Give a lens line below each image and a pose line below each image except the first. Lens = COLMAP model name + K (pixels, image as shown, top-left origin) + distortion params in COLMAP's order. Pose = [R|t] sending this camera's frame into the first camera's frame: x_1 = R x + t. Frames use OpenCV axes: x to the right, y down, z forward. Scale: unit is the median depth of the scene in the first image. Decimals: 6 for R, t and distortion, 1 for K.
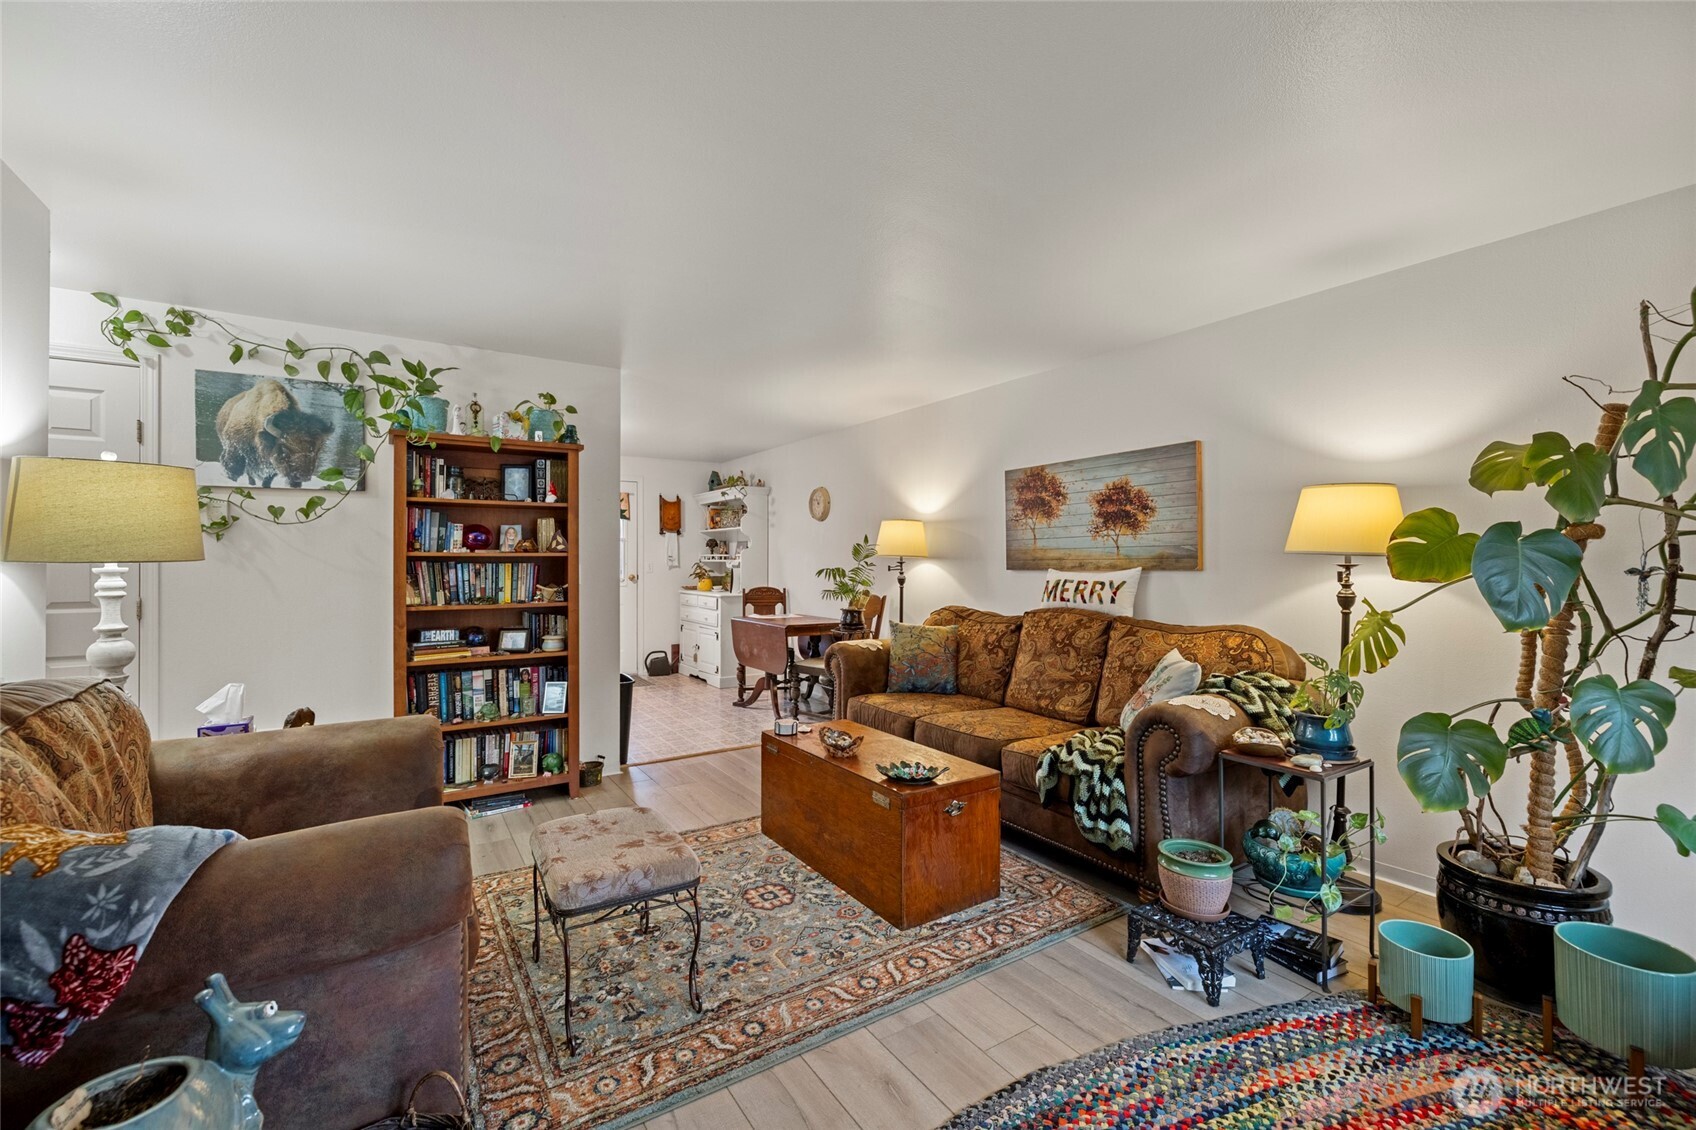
lens RADIAL K [[743.8, 0, 837.0], [0, 743.8, 559.4], [0, 0, 1]] dist [0.002637, -0.000515]
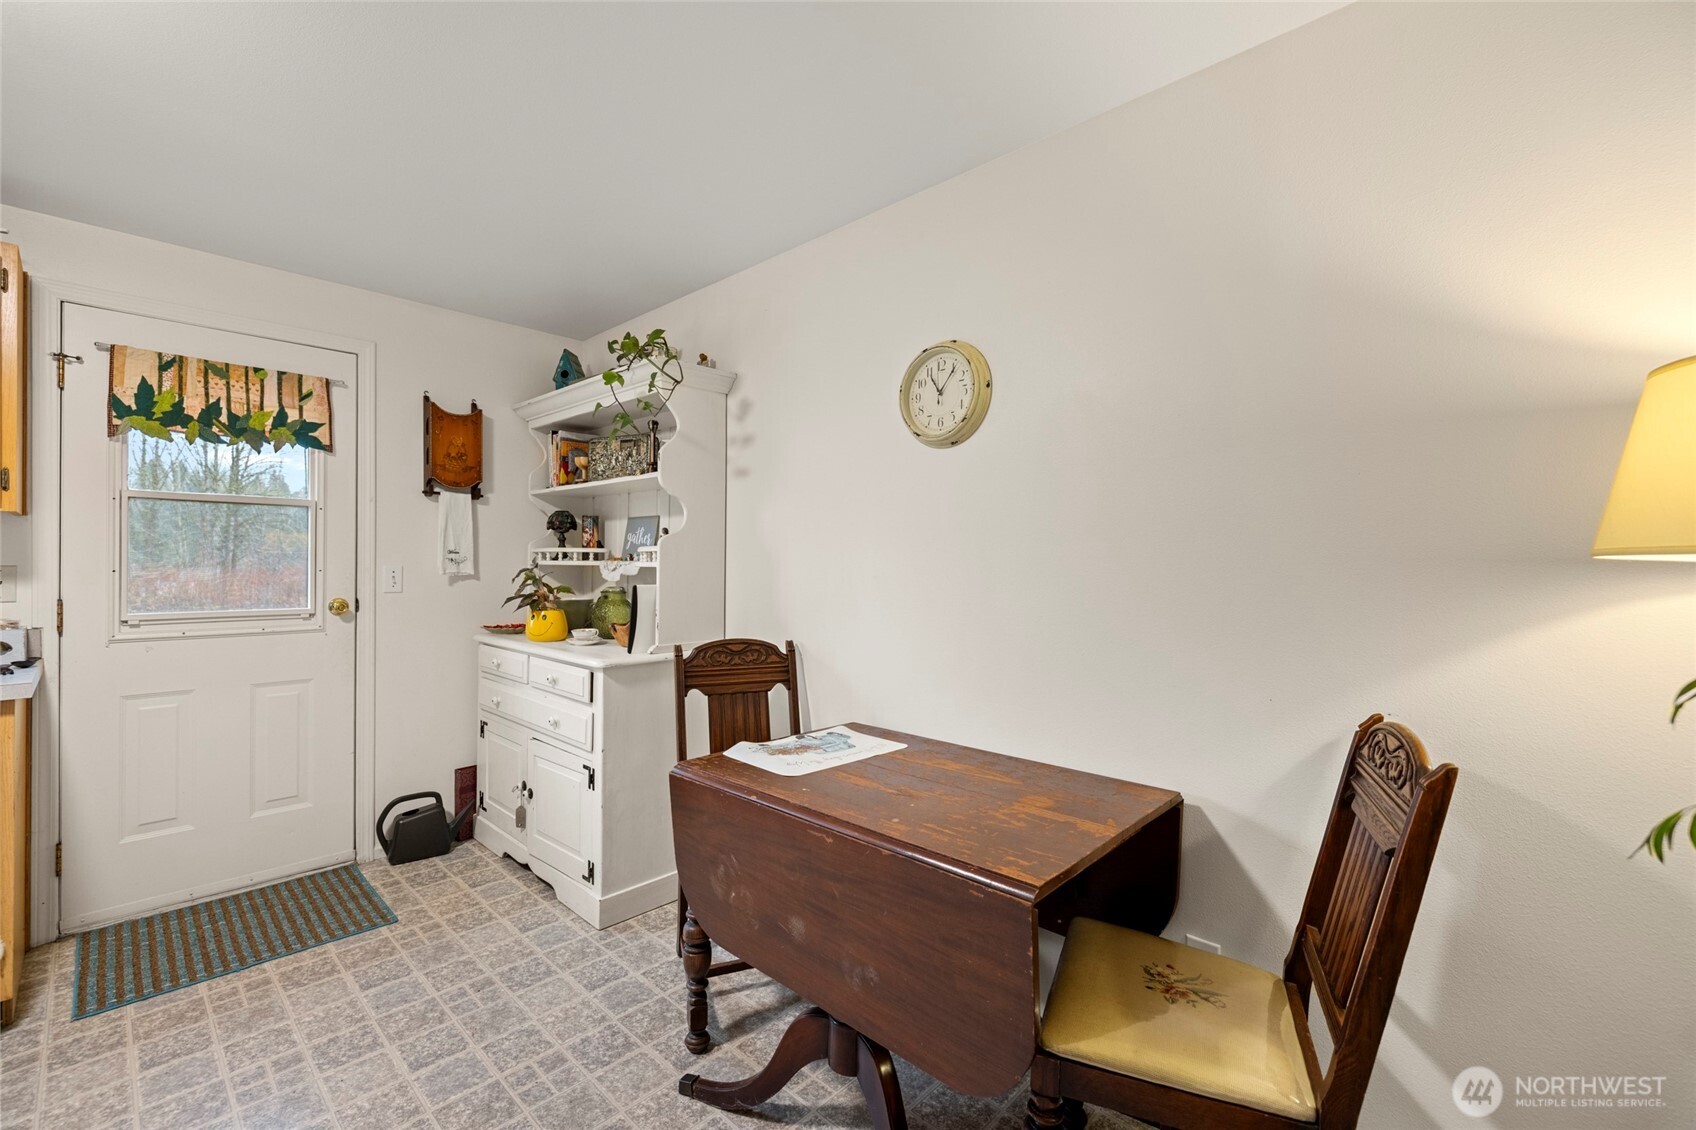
lens RADIAL K [[745.1, 0, 848.2], [0, 745.1, 559.6], [0, 0, 1]] dist [-0.002007, -0.000061]
pose [[0.969627, 0.005731, 0.244522, -0.118209], [-0.006529, 0.999976, 0.002457, -0.001853], [-0.244502, -0.003979, 0.969641, 0.571590]]
